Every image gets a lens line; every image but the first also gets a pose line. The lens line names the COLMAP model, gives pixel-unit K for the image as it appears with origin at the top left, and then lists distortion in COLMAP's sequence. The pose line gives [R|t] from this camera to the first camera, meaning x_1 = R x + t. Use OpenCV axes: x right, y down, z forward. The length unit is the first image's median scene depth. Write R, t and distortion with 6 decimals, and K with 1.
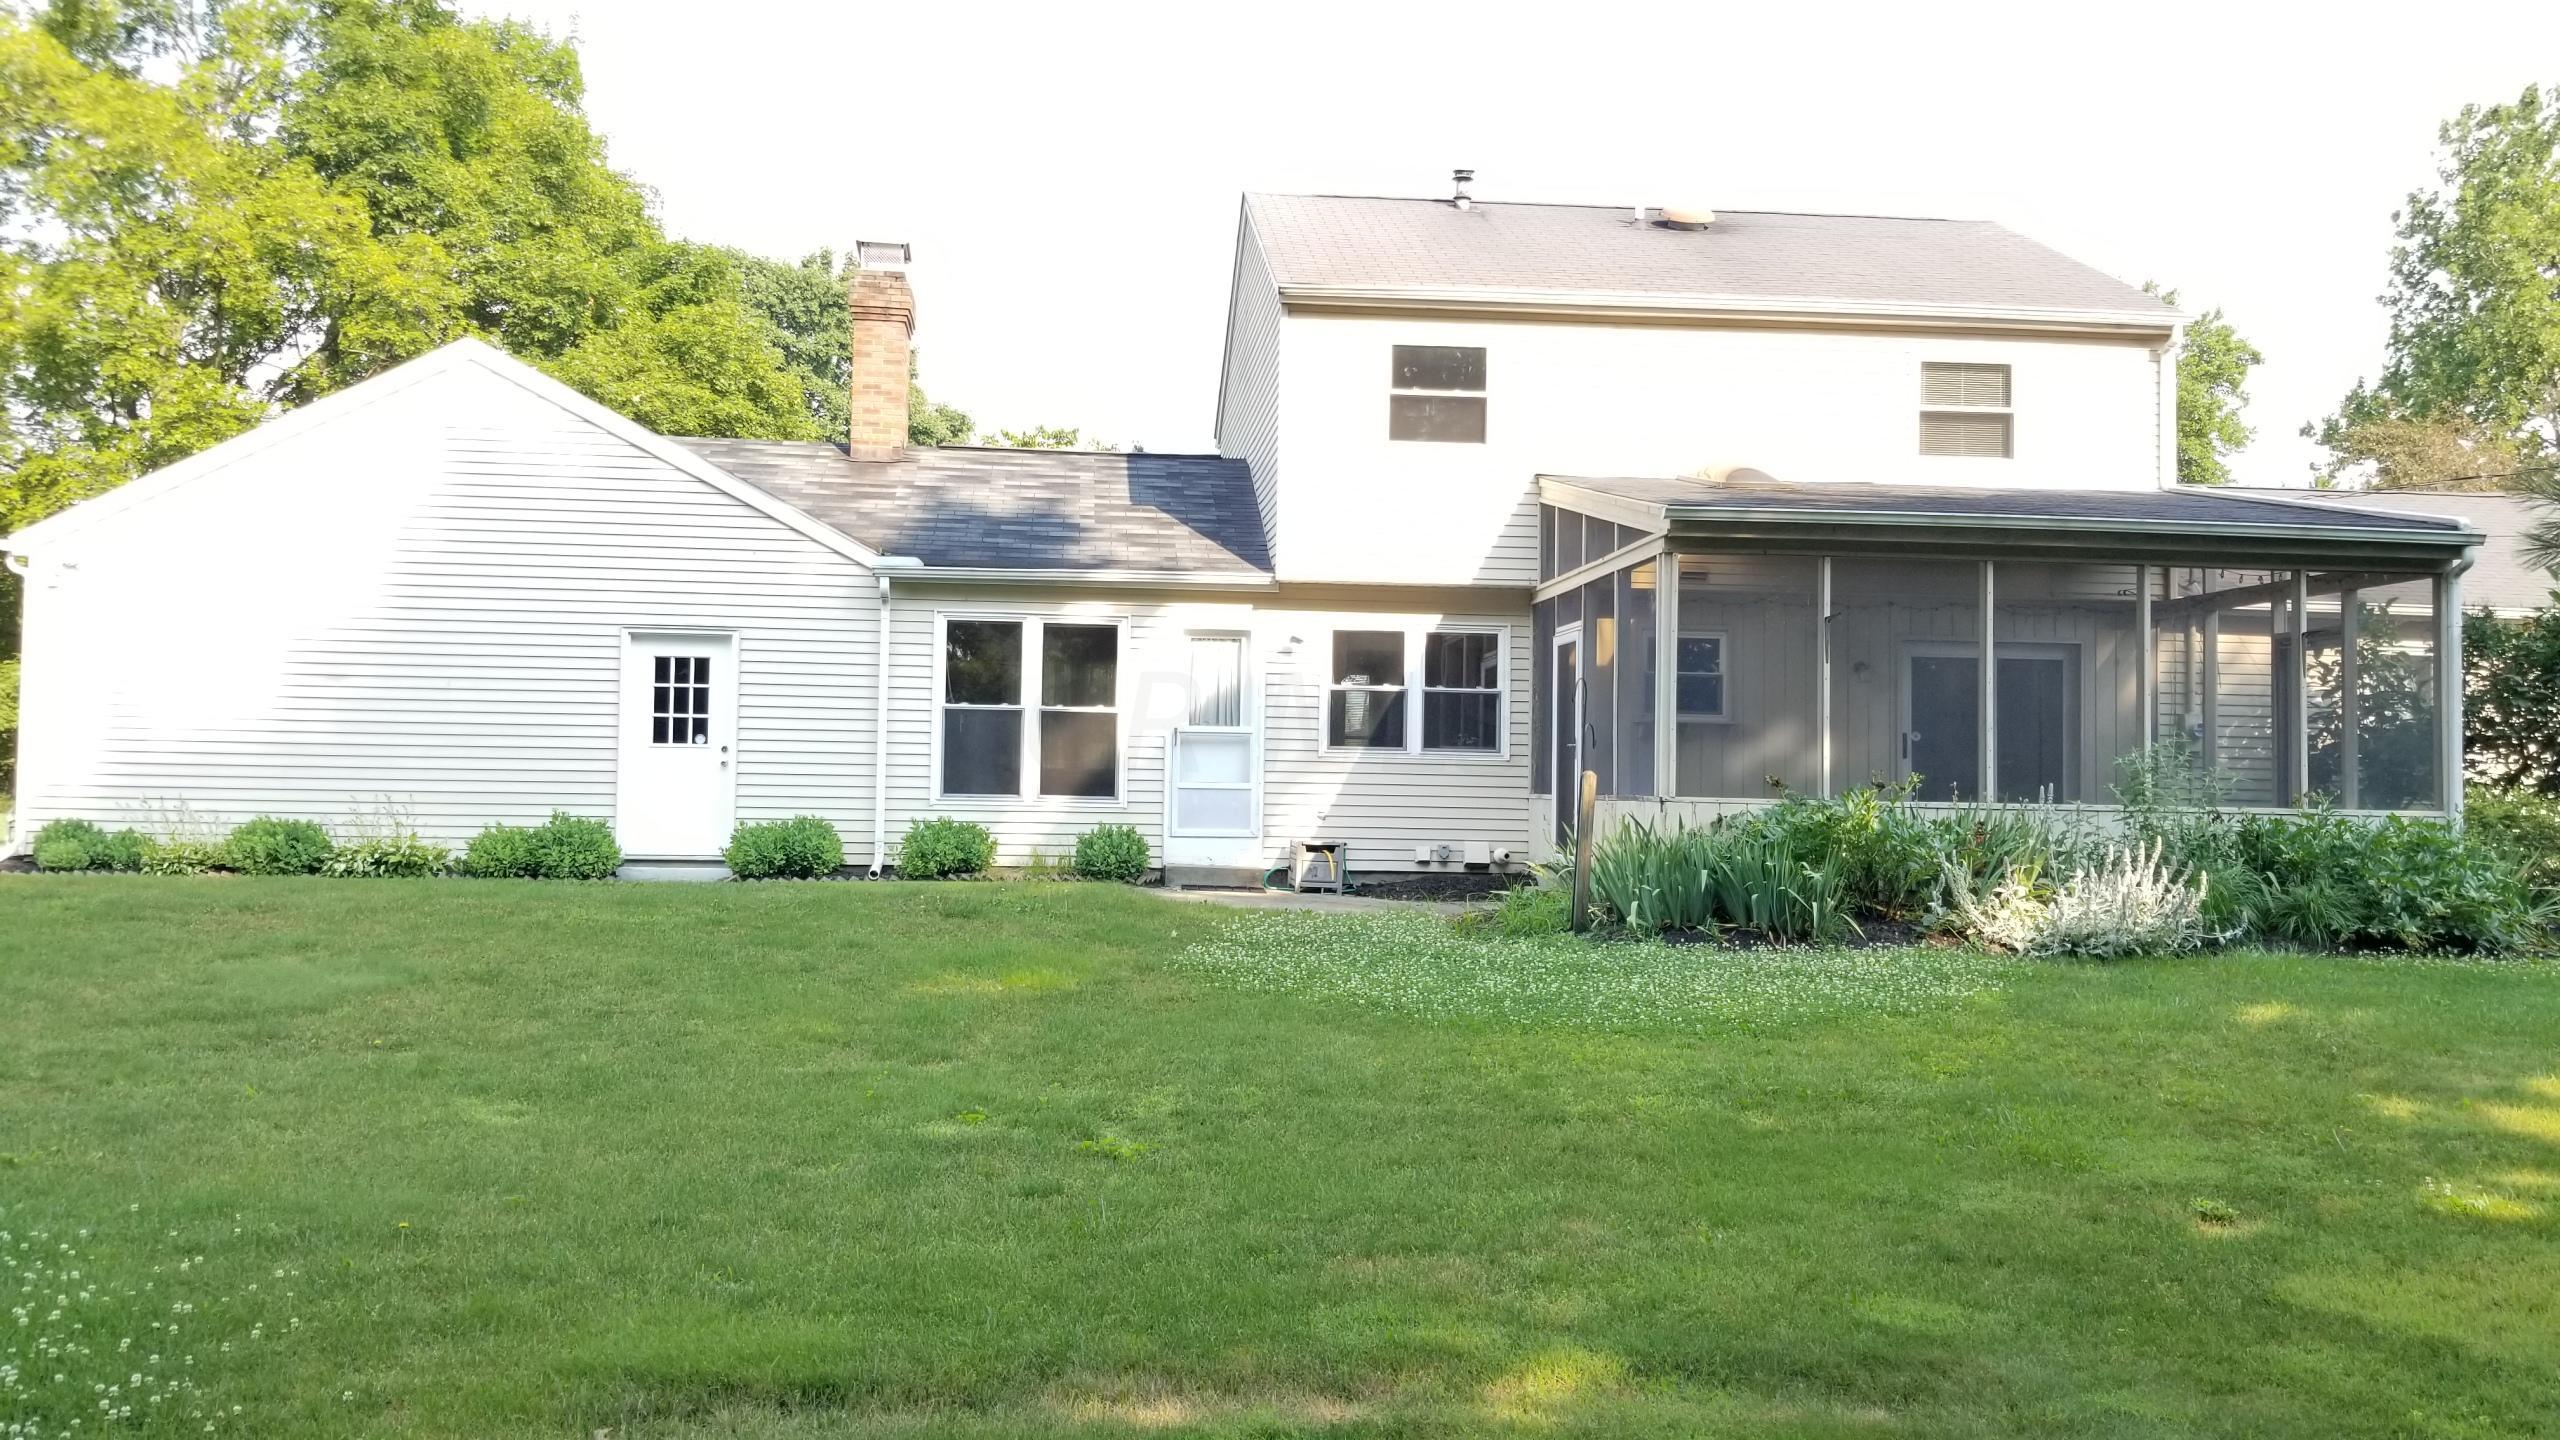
lens RADIAL K [[1993.2, 0, 1271.6], [0, 1993.2, 719.9], [0, 0, 1]] dist [0.075971, -0.102560]
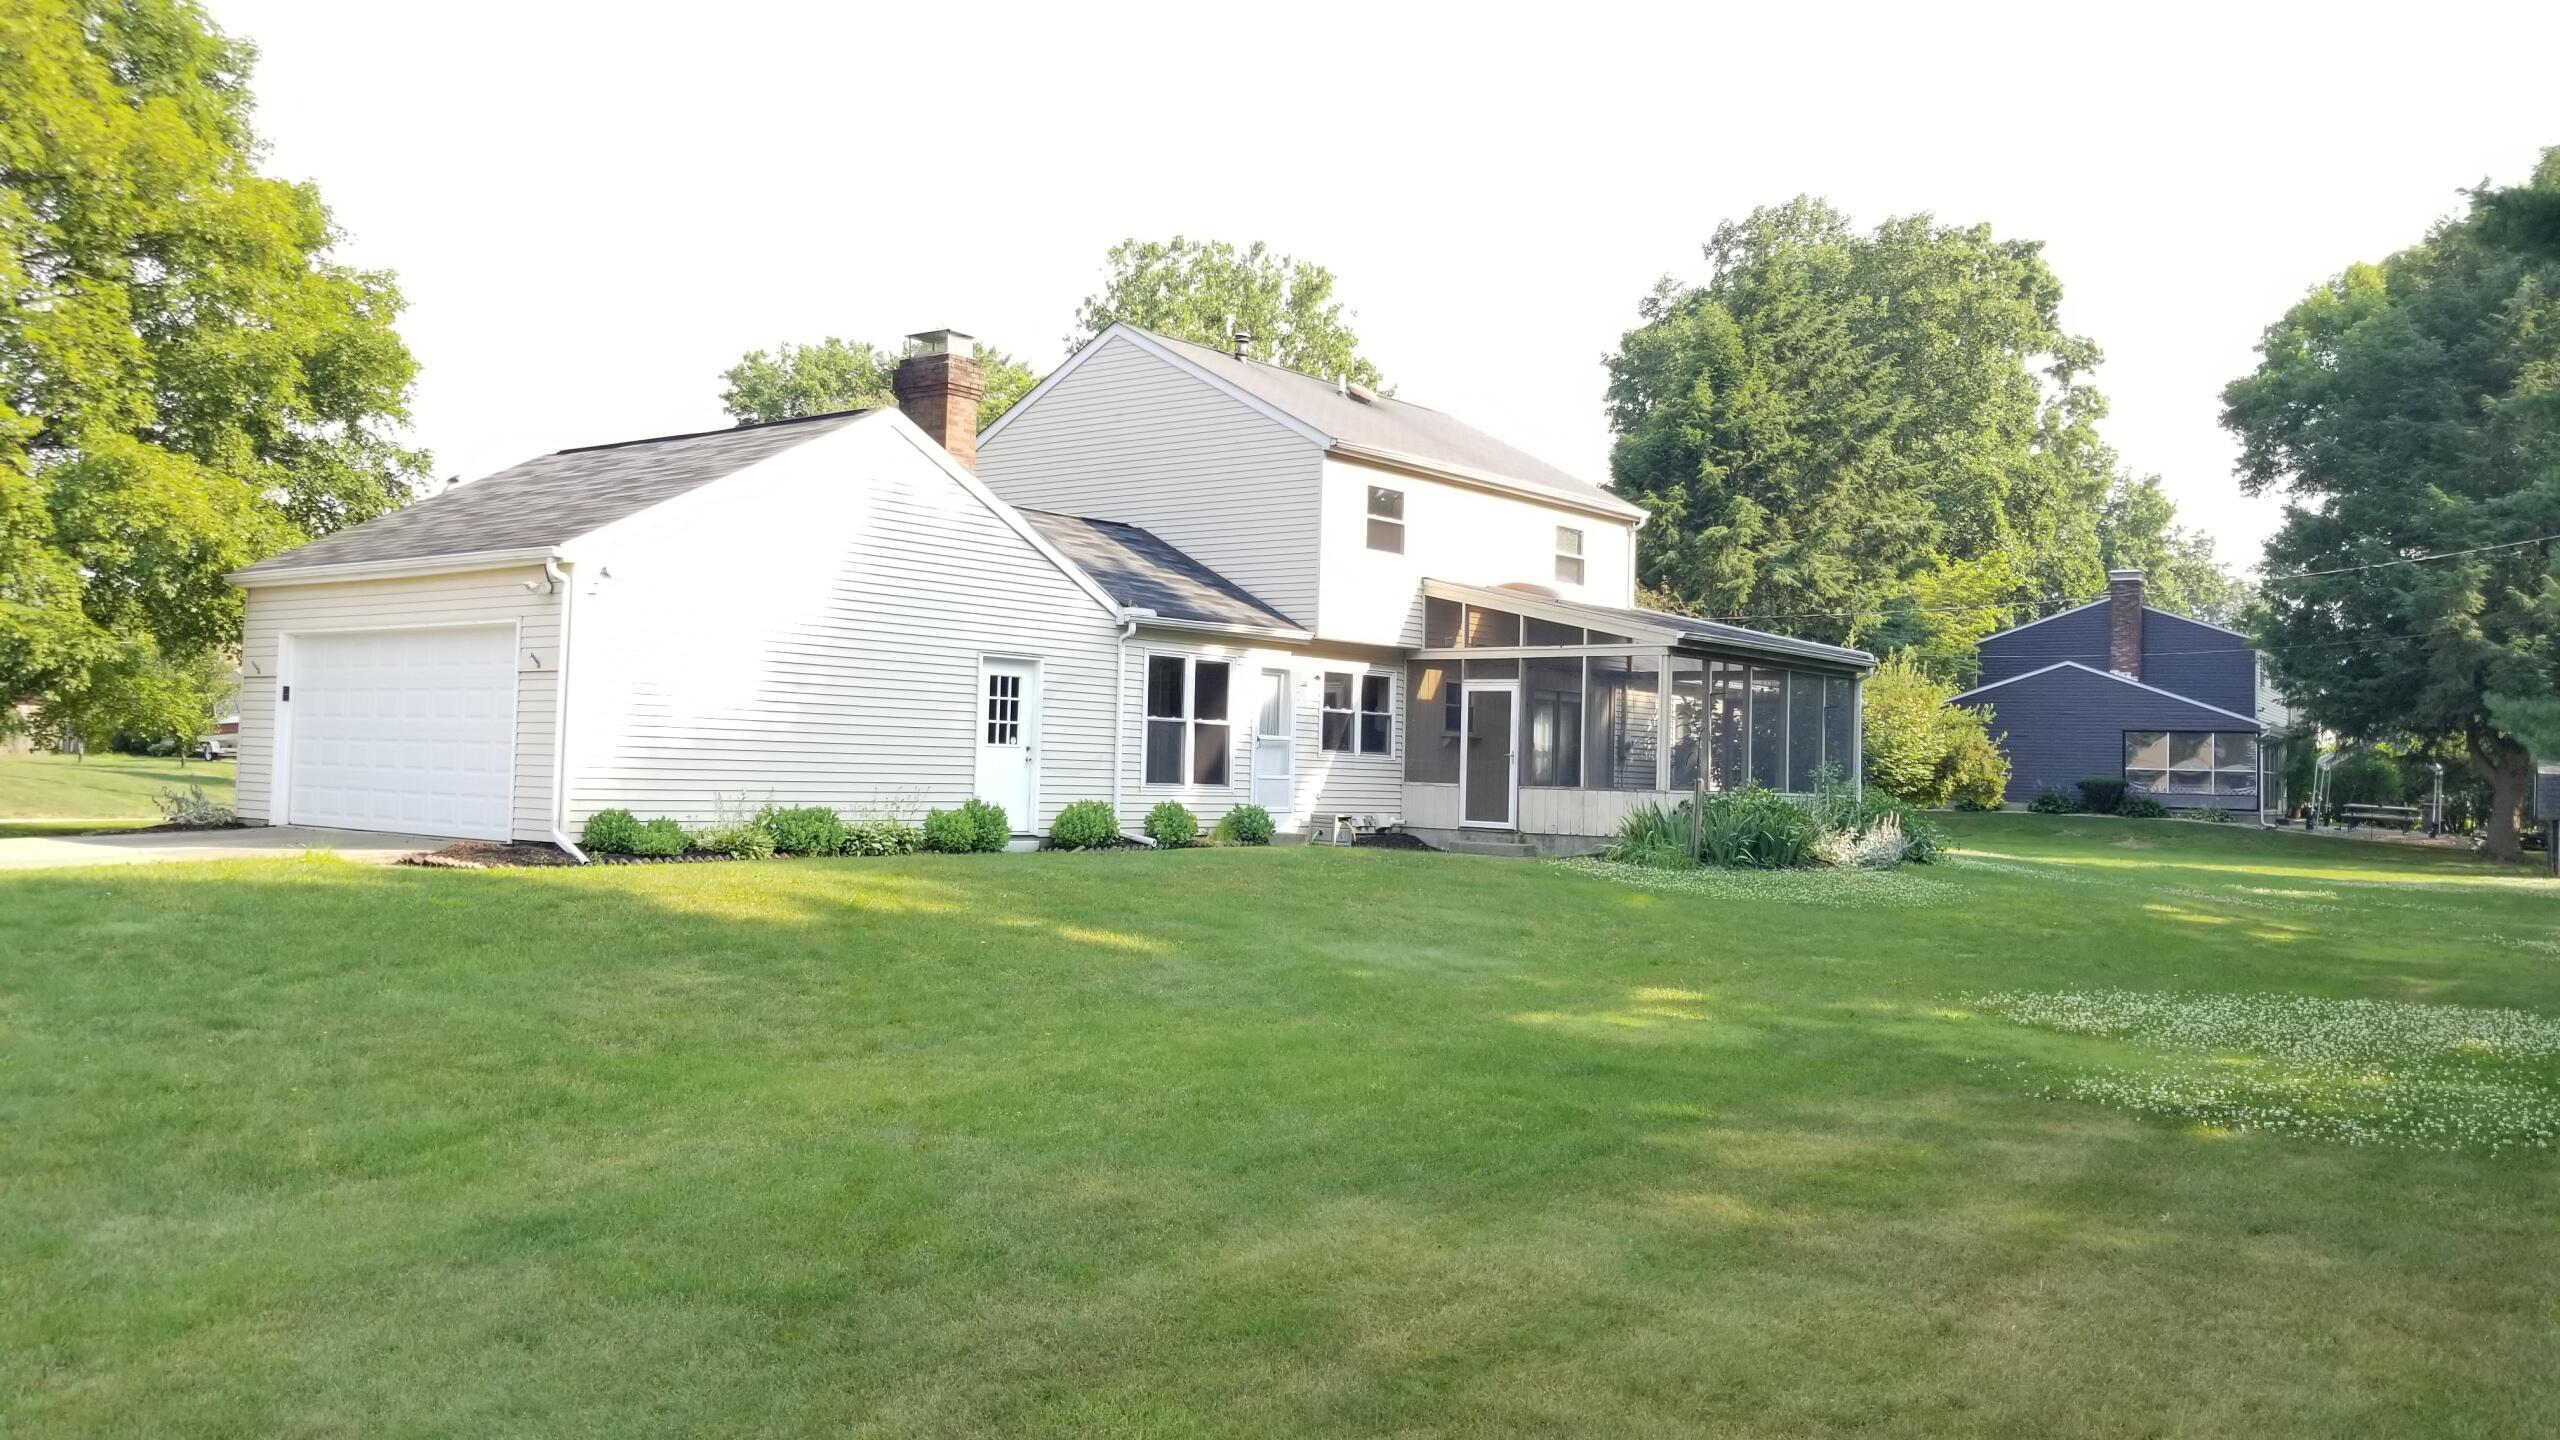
lens RADIAL K [[1993.2, 0, 1302.1], [0, 1993.2, 724.3], [0, 0, 1]] dist [0.075971, -0.102560]
pose [[0.699894, 0.020031, 0.713966, -1.048821], [-0.039585, 0.999158, 0.010773, -0.021431], [-0.713149, -0.035802, 0.700098, -0.025392]]
